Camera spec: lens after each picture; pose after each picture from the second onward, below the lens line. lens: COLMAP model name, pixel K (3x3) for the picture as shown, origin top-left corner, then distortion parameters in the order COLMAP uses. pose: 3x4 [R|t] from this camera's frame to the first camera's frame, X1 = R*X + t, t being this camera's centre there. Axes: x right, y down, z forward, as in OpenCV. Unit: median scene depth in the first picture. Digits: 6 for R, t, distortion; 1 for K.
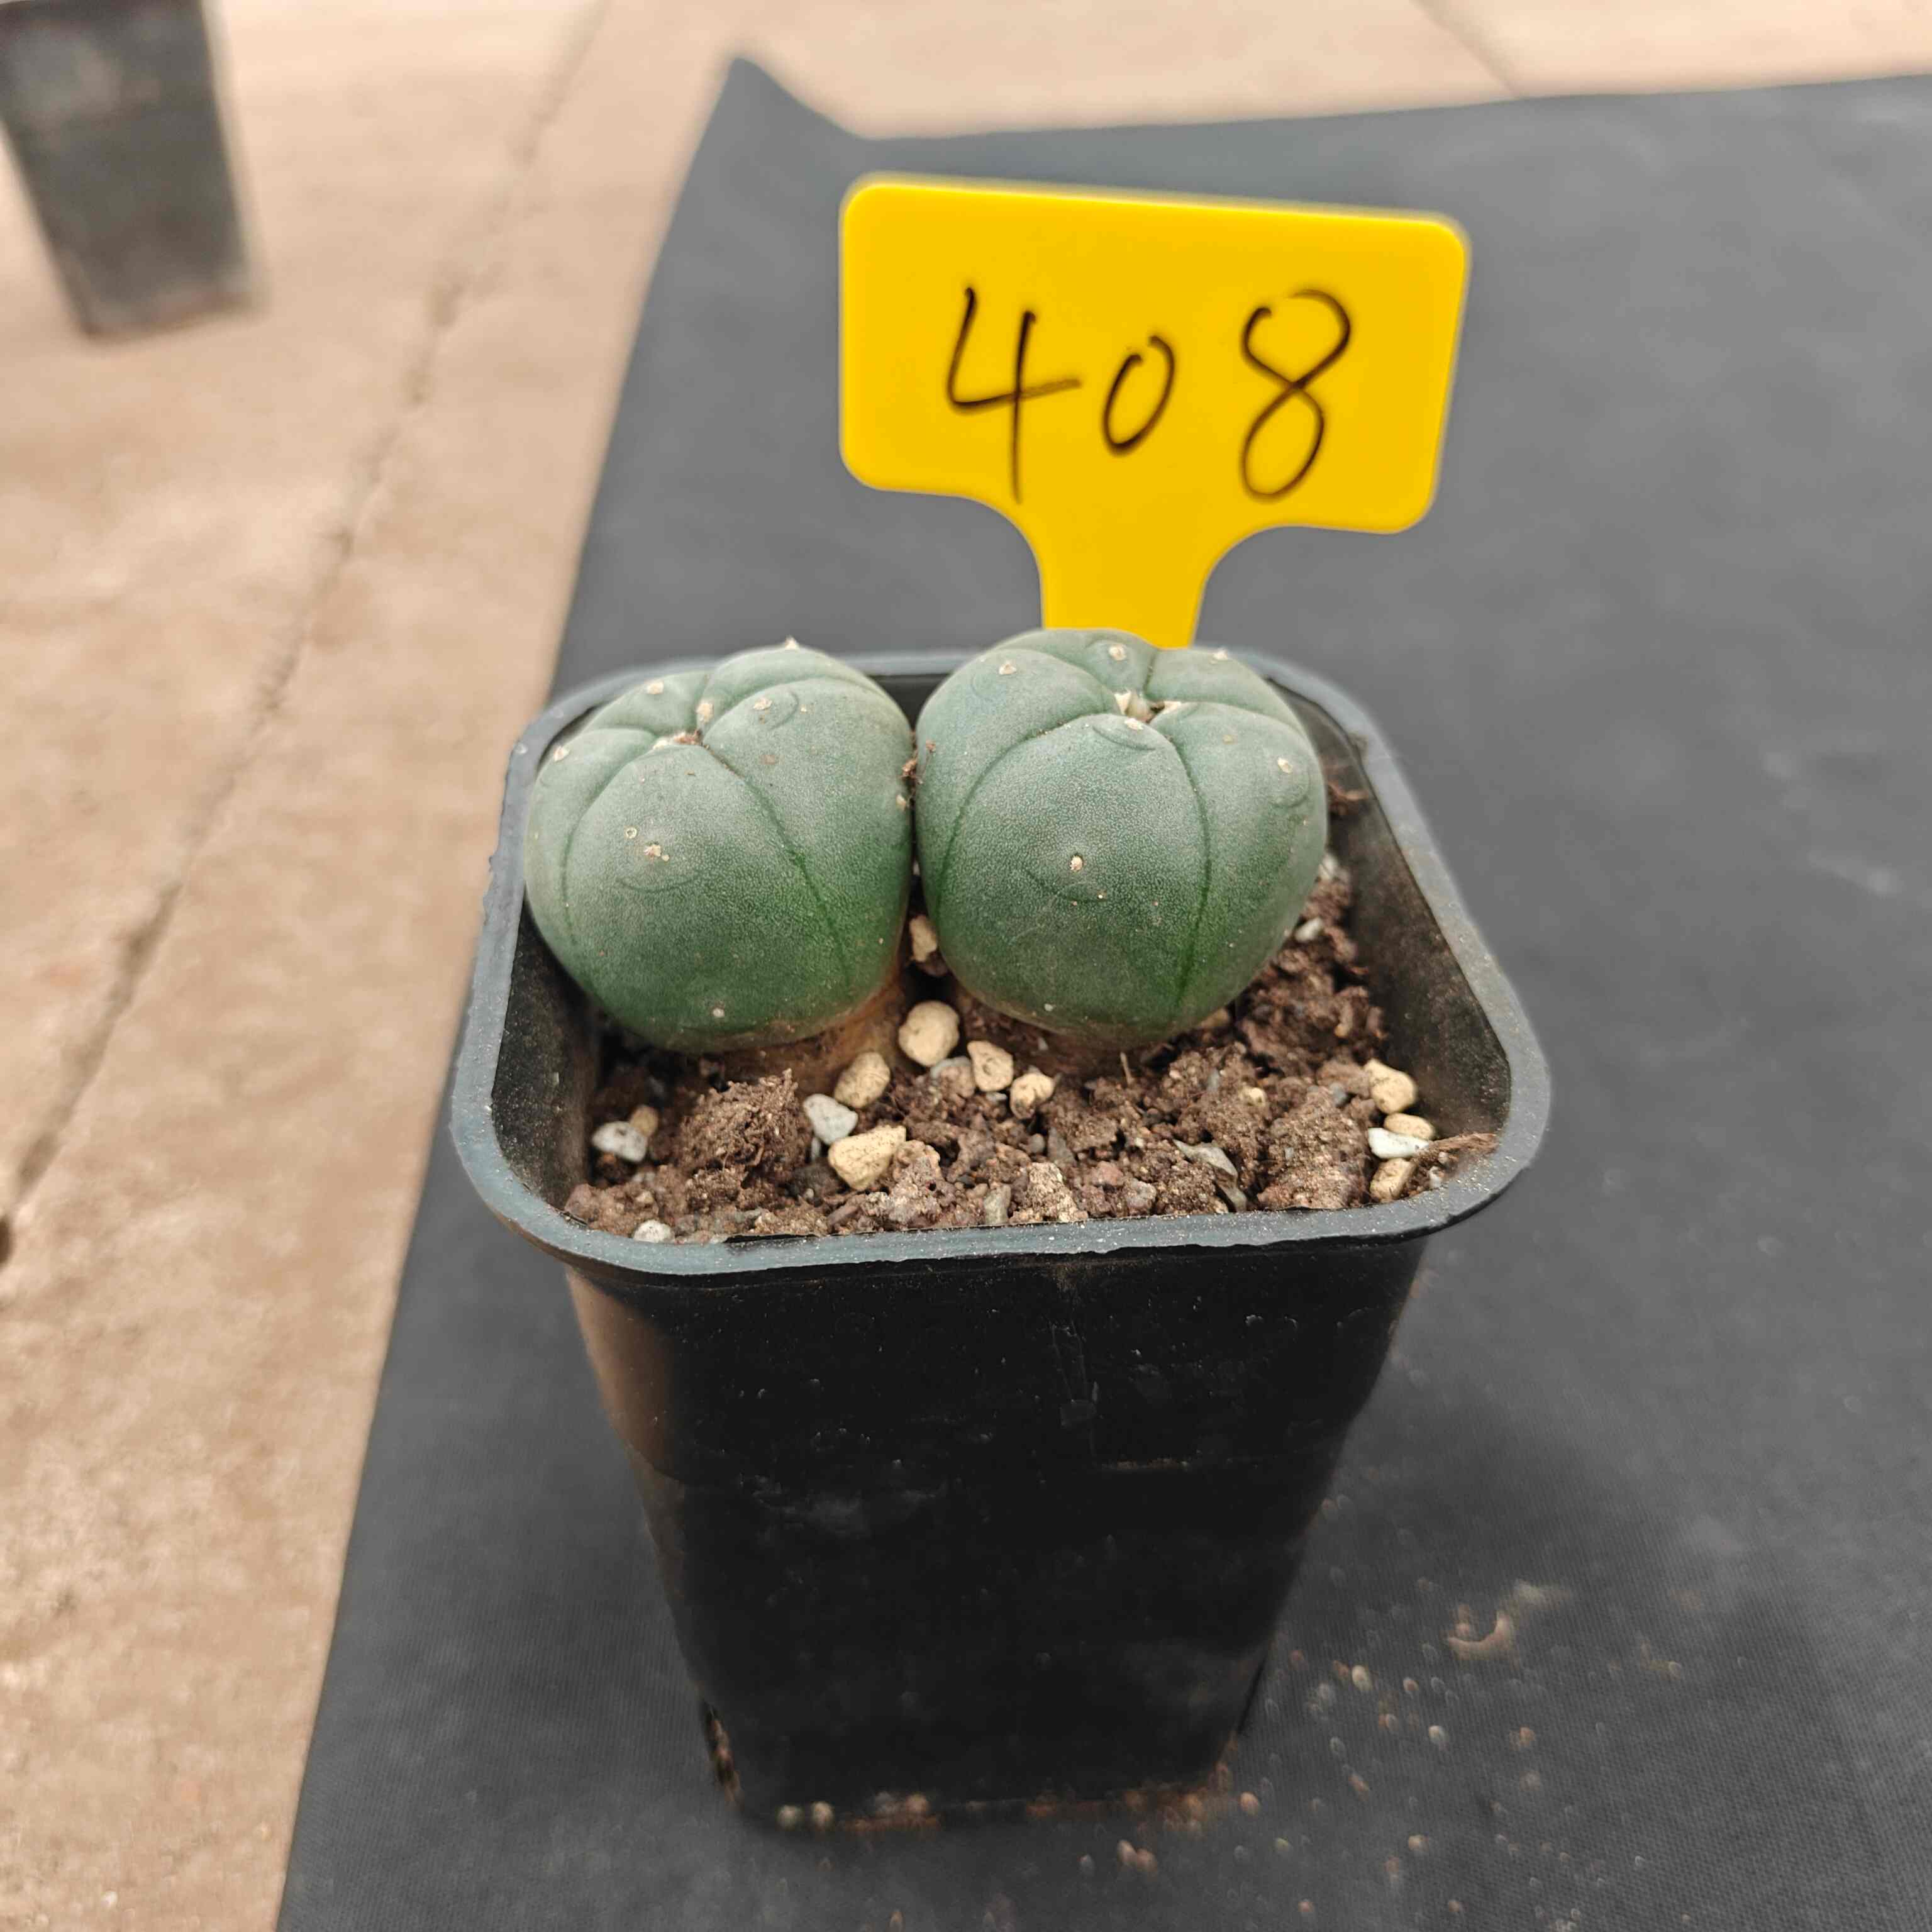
lens RADIAL K [[1974.0, 0, 965.9], [0, 1974.0, 935.6], [0, 0, 1]] dist [0.019465, -0.096652]
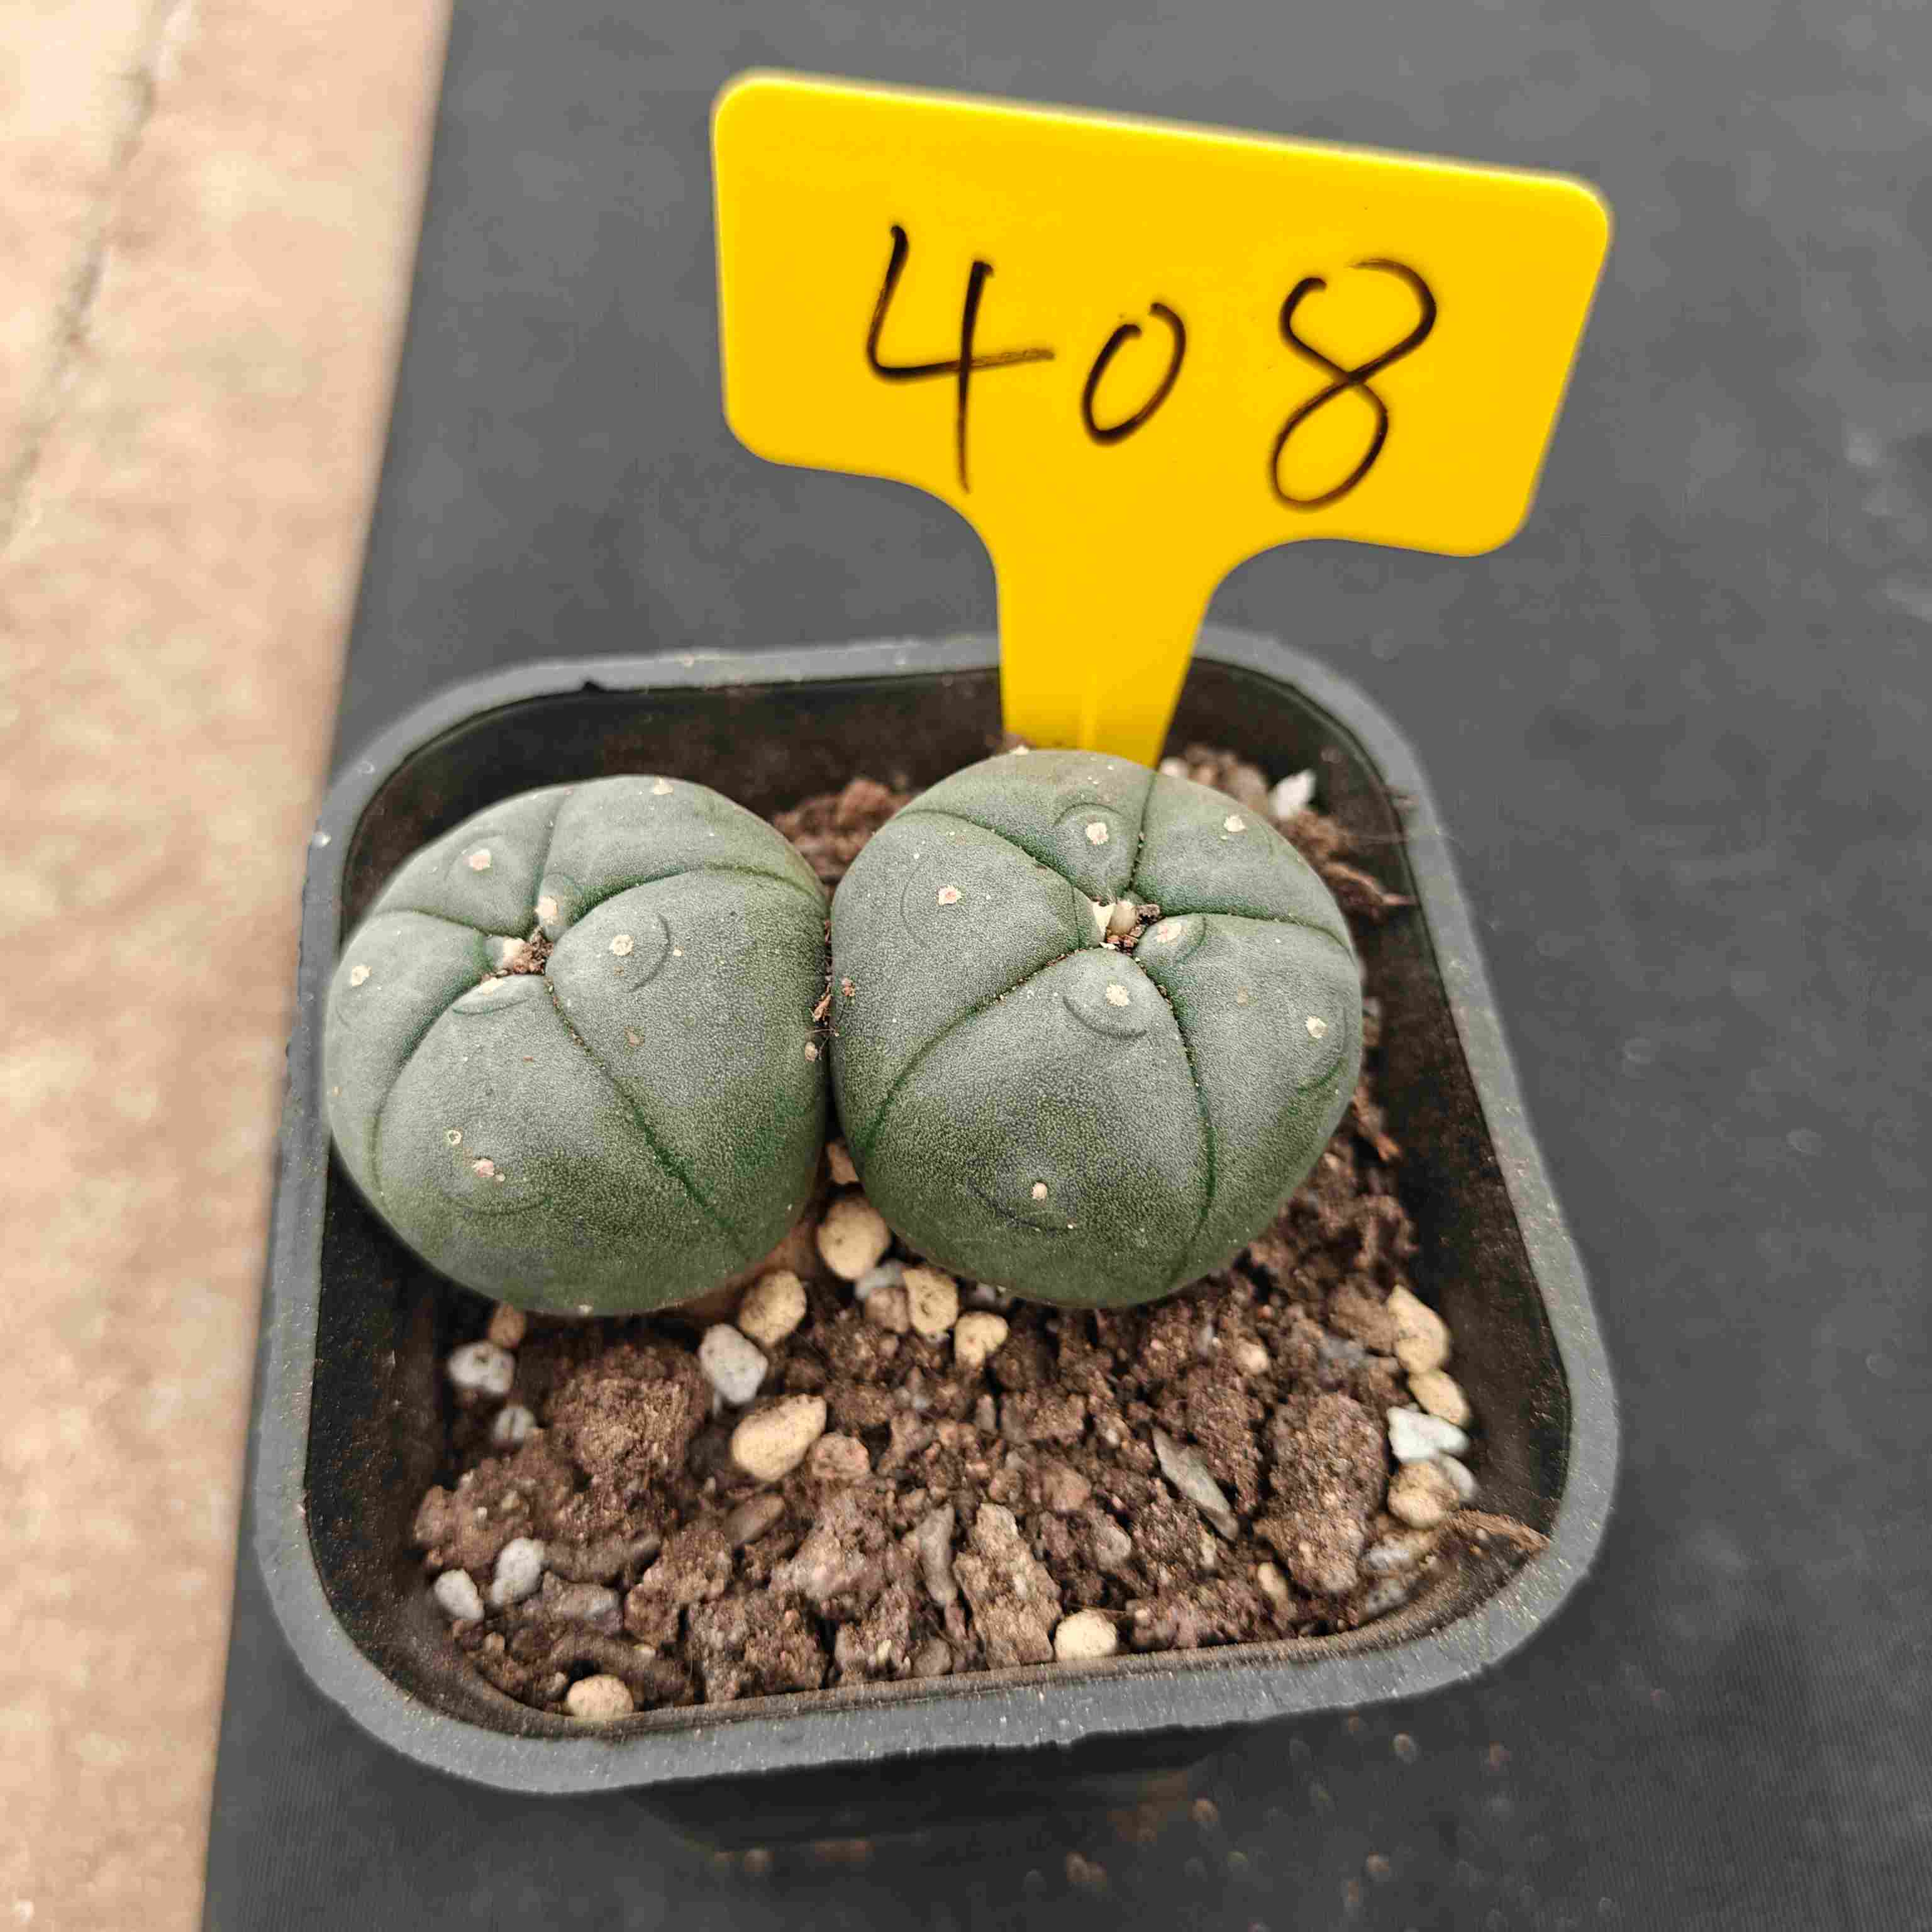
lens RADIAL K [[2037.8, 0, 961.4], [0, 2037.8, 965.1], [0, 0, 1]] dist [-0.027061, -0.030663]
pose [[0.999754, -0.005646, 0.021467, 0.008341], [-0.001418, 0.948880, 0.315633, -0.335417], [-0.022151, -0.315585, 0.948639, 0.253388]]
